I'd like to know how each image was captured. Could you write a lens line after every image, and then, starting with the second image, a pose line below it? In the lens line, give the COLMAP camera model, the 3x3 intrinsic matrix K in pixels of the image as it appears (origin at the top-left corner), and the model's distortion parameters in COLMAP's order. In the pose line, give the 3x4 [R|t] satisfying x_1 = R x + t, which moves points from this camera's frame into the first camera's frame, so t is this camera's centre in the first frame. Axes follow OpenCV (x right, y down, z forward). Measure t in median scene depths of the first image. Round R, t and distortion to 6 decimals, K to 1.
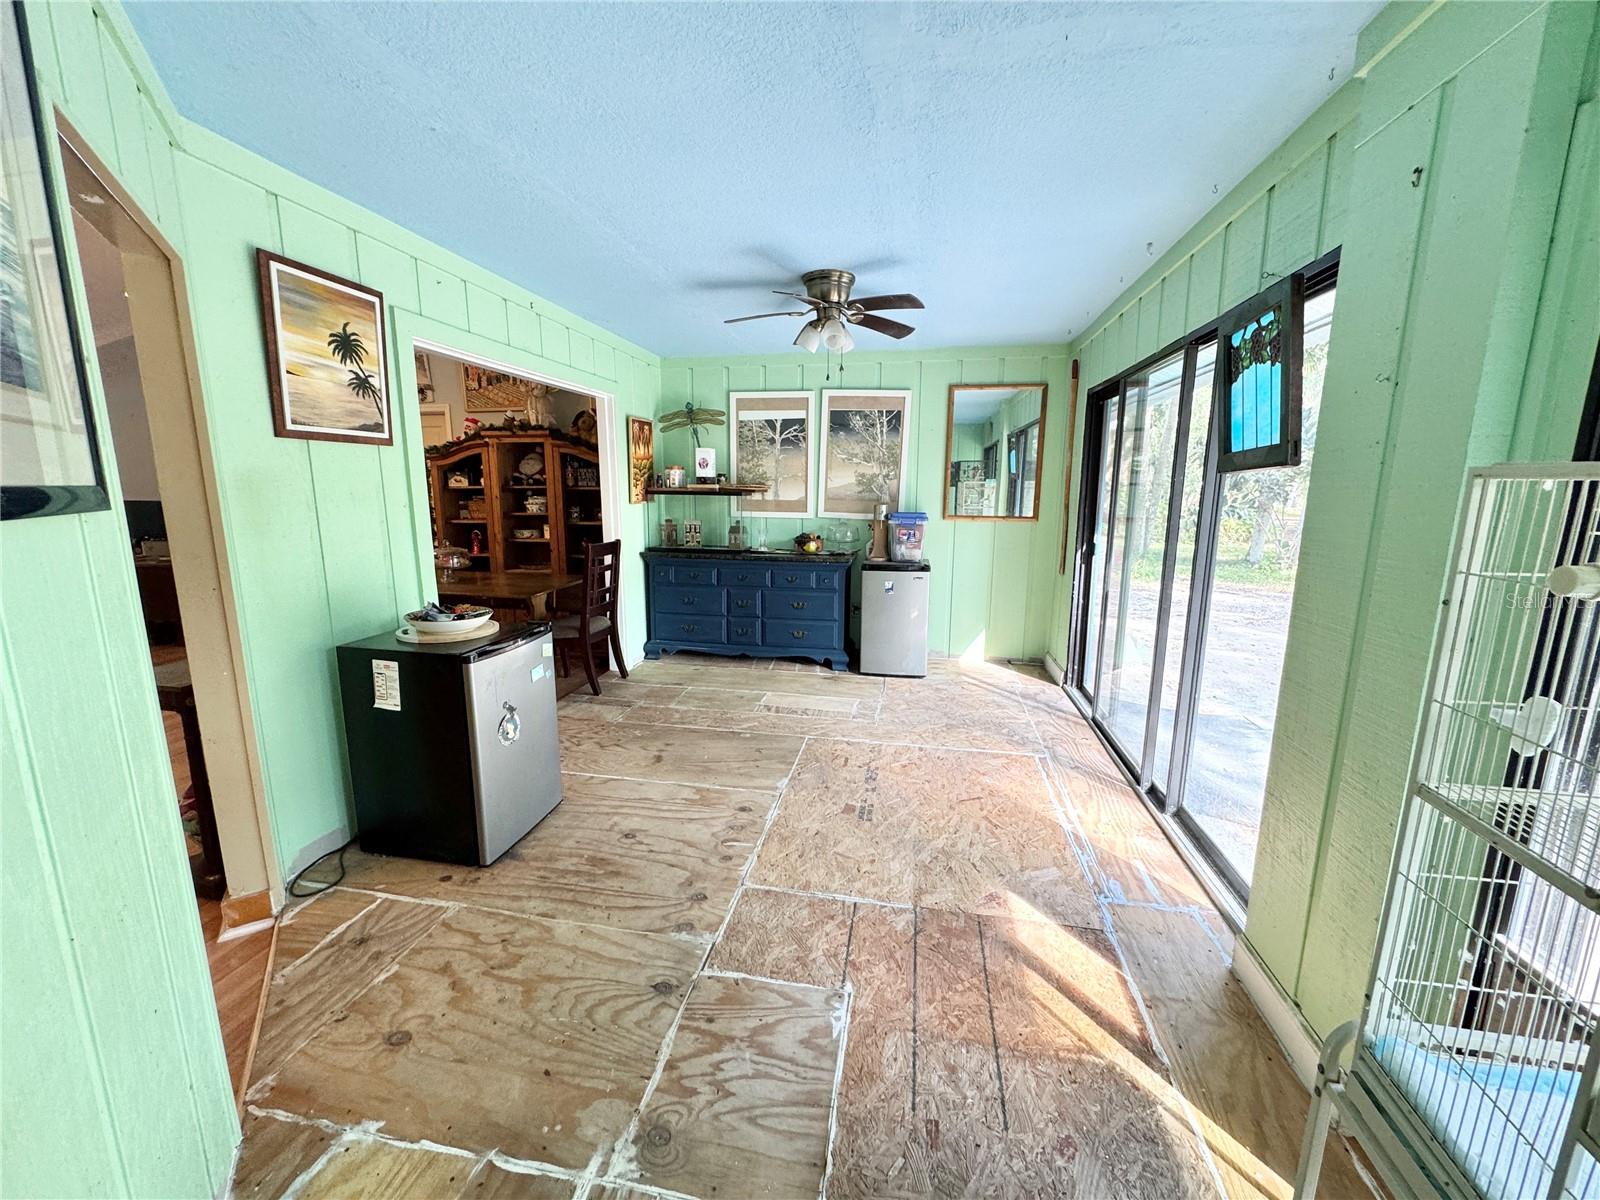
lens RADIAL K [[637.2, 0, 799.4], [0, 637.2, 600.6], [0, 0, 1]] dist [-0.002951, 0.000362]
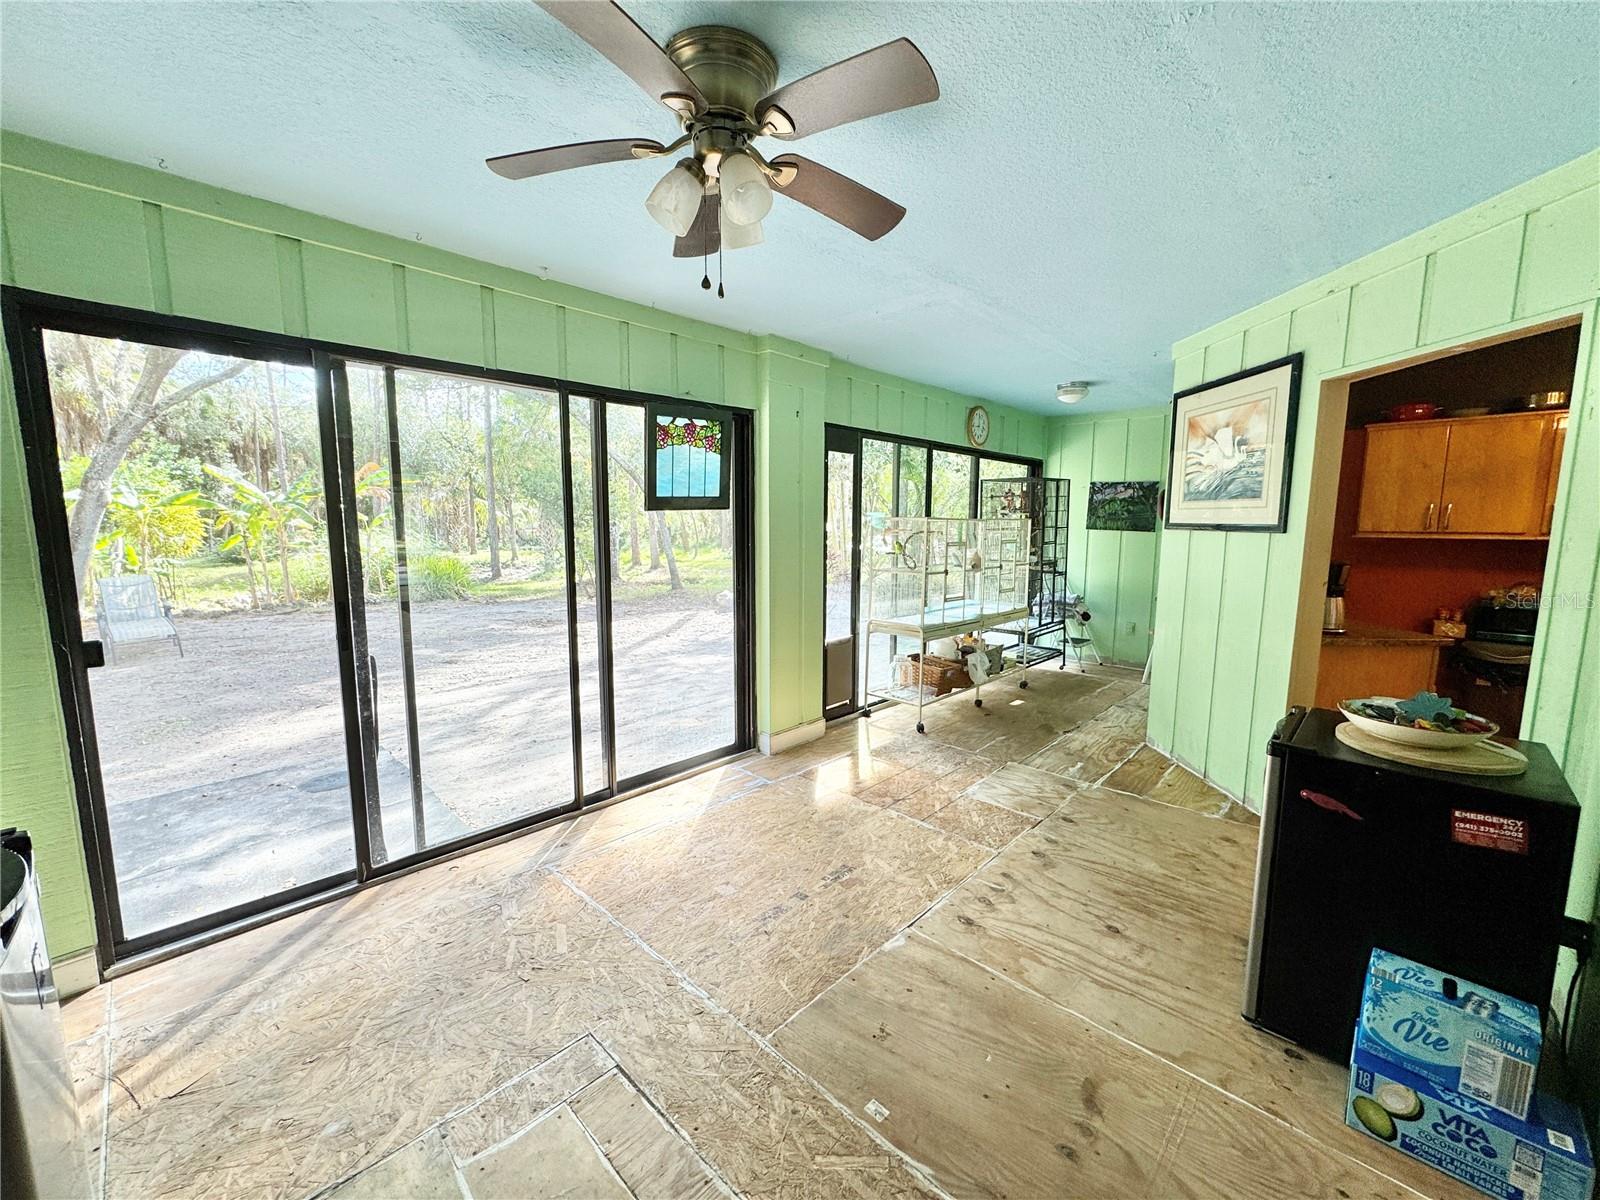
lens RADIAL K [[637.2, 0, 800.6], [0, 637.2, 598.9], [0, 0, 1]] dist [-0.002951, 0.000362]
pose [[-0.834797, -0.076198, 0.545259, -0.230584], [0.090969, 0.957673, 0.273107, -0.218635], [-0.542990, 0.277590, -0.792531, 1.182774]]
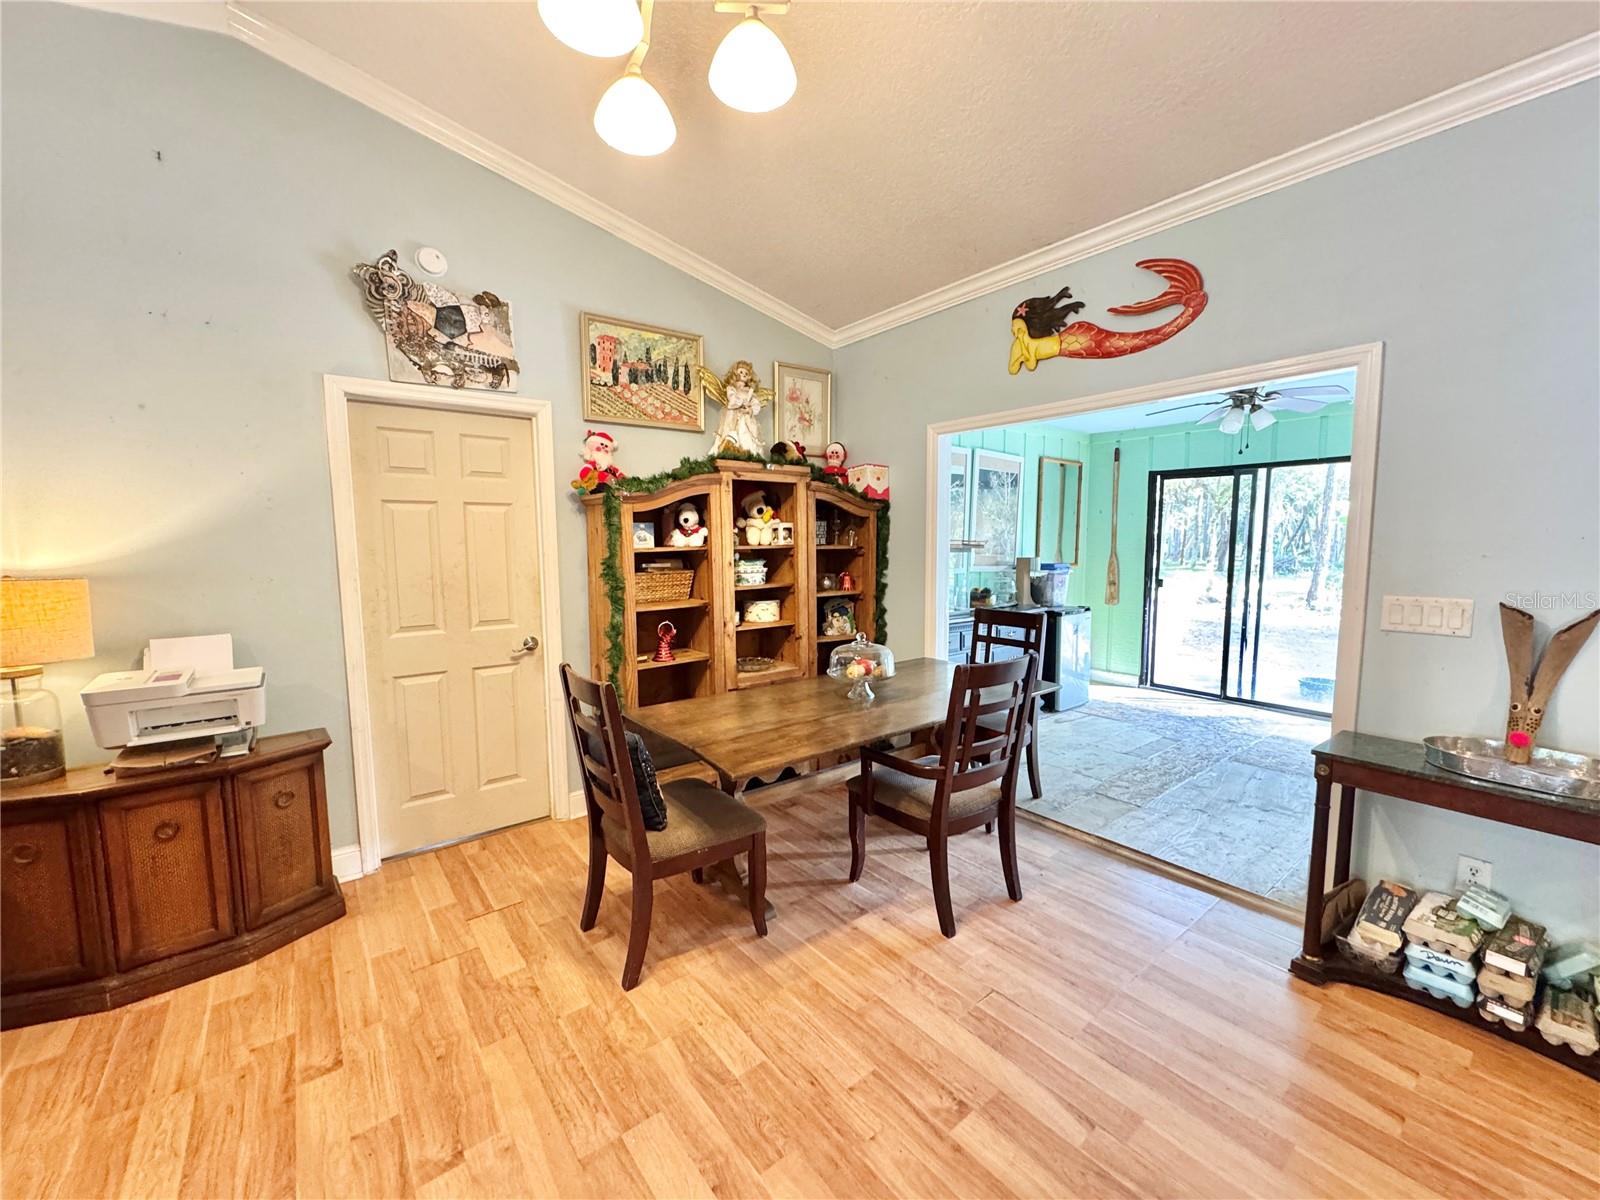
lens RADIAL K [[637.2, 0, 799.2], [0, 637.2, 600.2], [0, 0, 1]] dist [-0.002951, 0.000362]
pose [[0.660482, -0.079957, 0.746572, -1.216596], [0.141516, 0.989750, -0.019197, -0.141280], [-0.737385, 0.118331, 0.665027, 0.718717]]
